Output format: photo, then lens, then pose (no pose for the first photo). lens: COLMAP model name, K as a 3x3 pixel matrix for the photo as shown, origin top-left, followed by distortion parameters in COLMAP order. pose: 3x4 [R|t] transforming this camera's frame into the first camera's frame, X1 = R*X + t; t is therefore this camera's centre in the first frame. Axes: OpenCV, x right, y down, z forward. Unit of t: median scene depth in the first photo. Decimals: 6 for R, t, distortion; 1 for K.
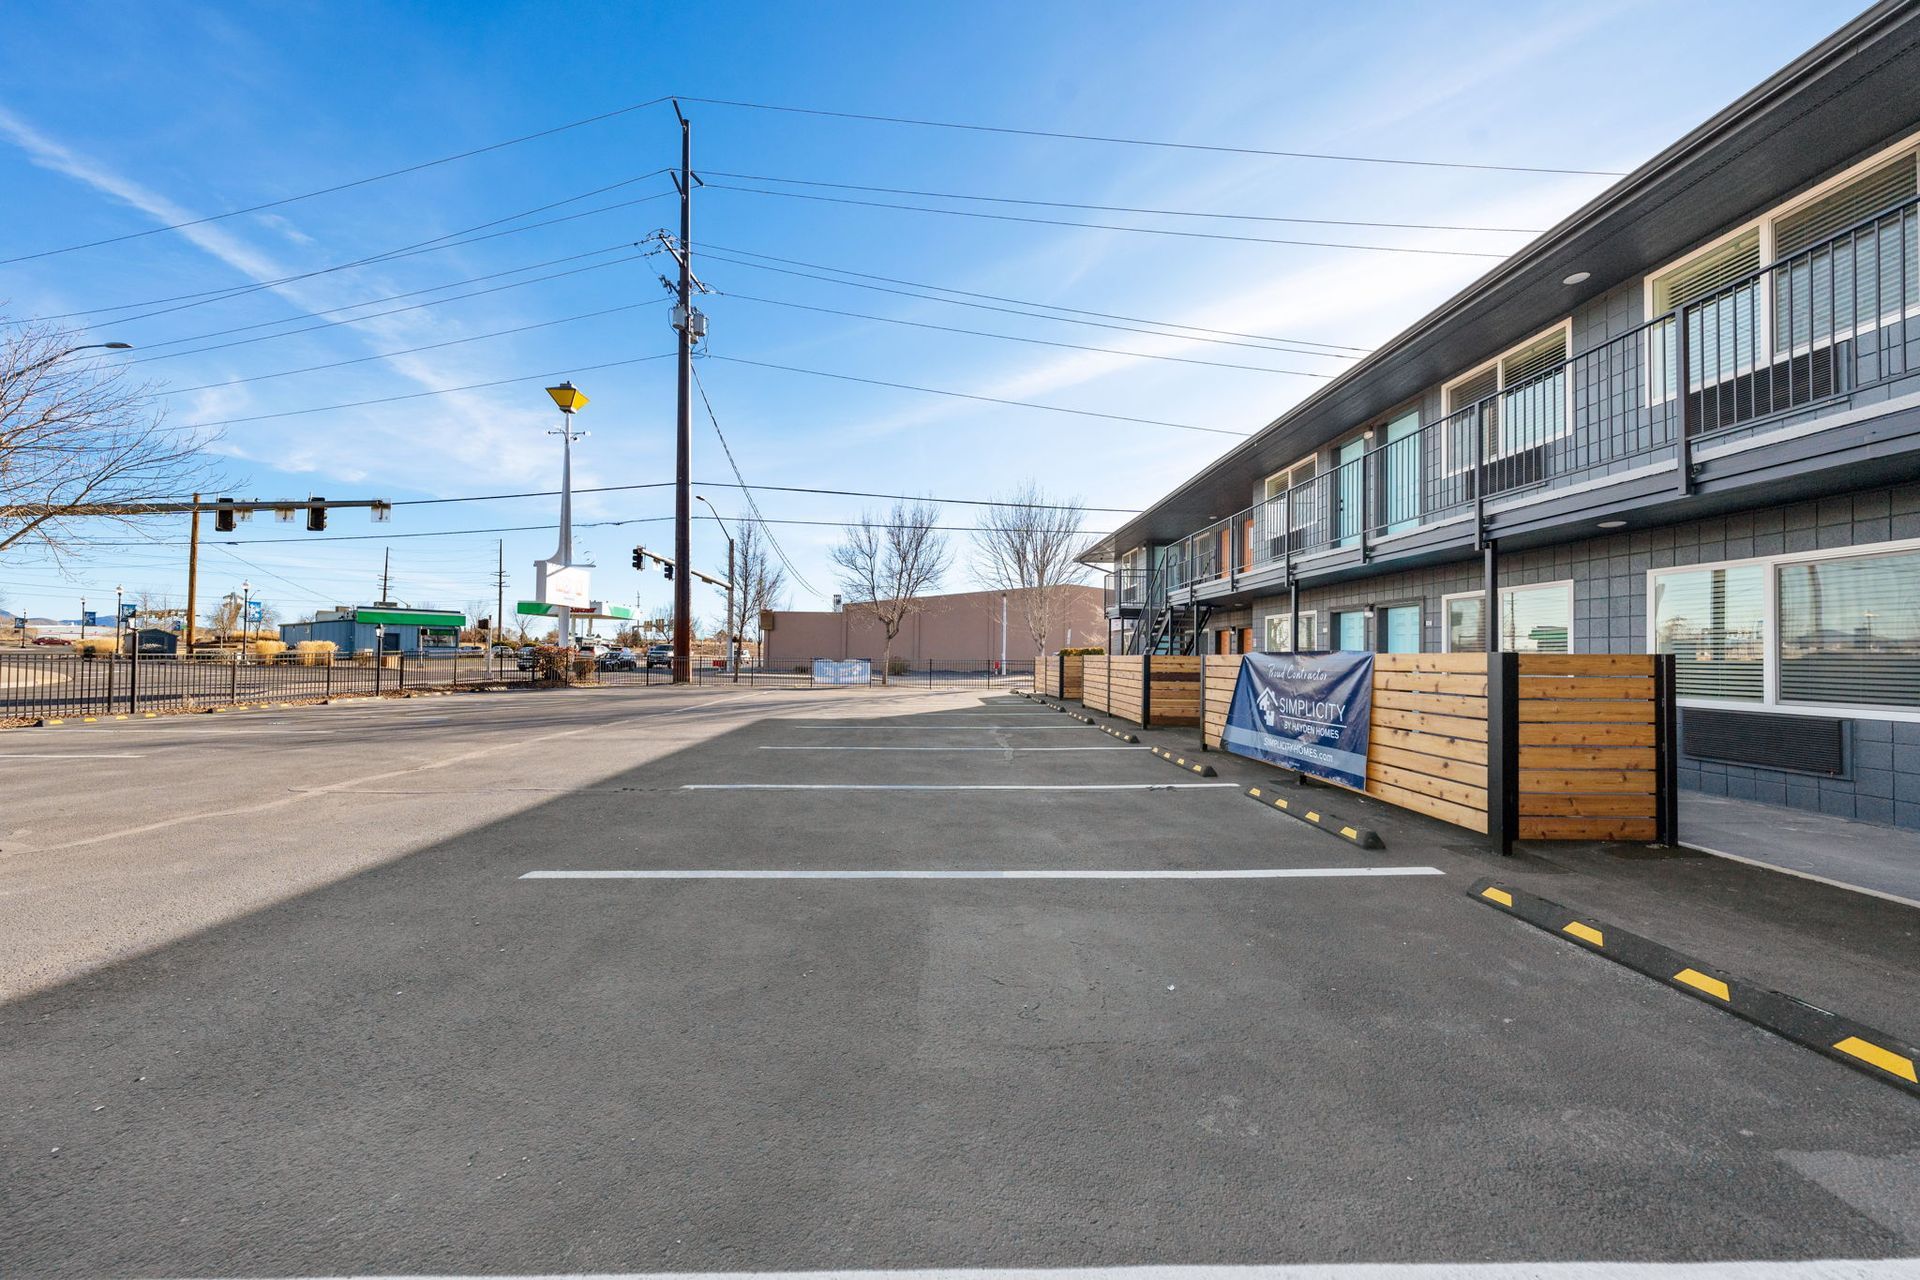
lens RADIAL K [[673.7, 0, 958.7], [0, 673.7, 625.0], [0, 0, 1]] dist [-0.000566, -0.000045]
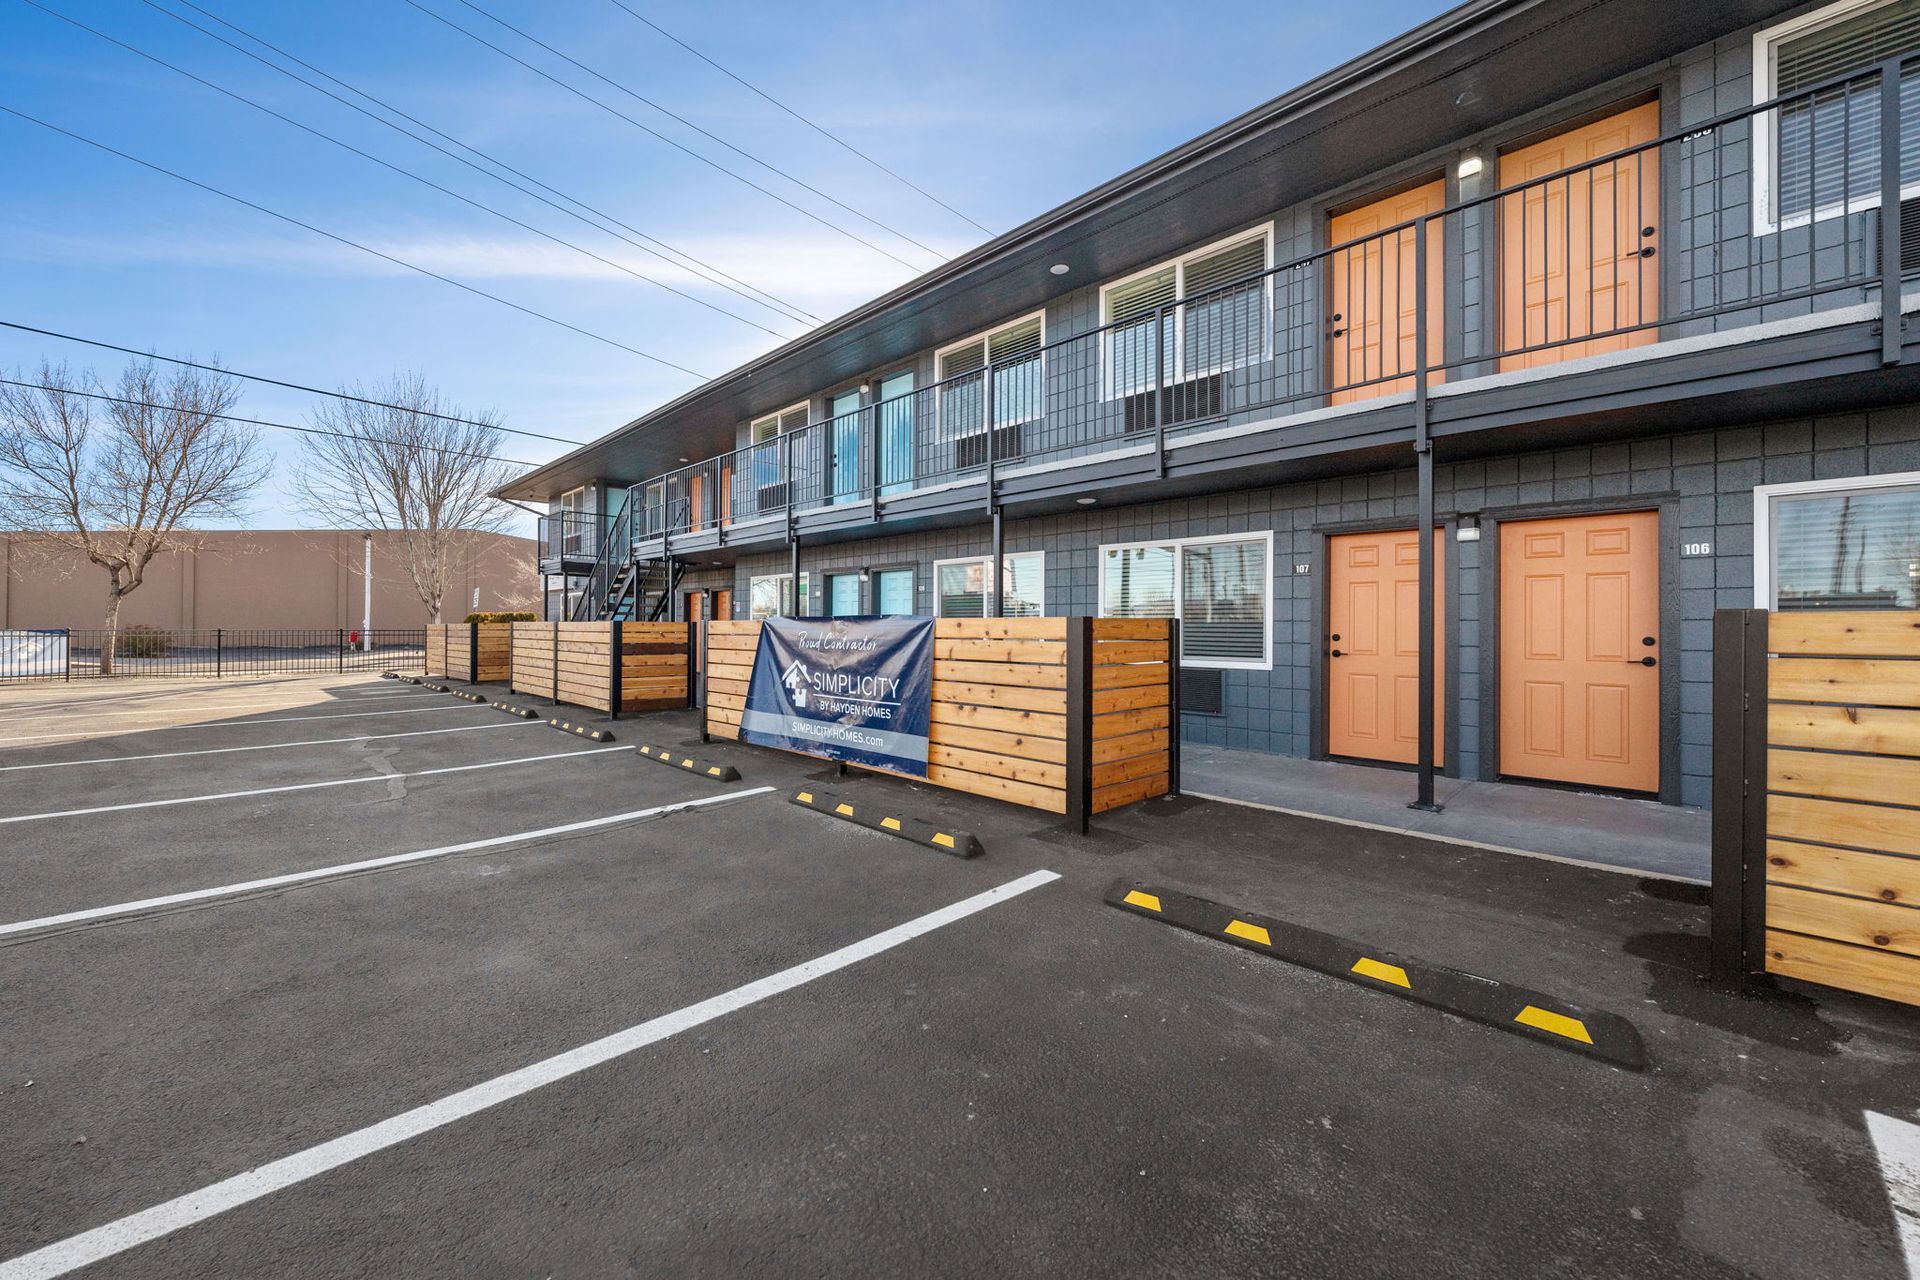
lens RADIAL K [[703.2, 0, 919.6], [0, 703.2, 620.6], [0, 0, 1]] dist [-0.000385, -0.000129]
pose [[0.738160, -0.003143, 0.674619, -0.005633], [-0.026544, 0.999079, 0.033699, 0.011779], [-0.674103, -0.042783, 0.737397, 0.265790]]
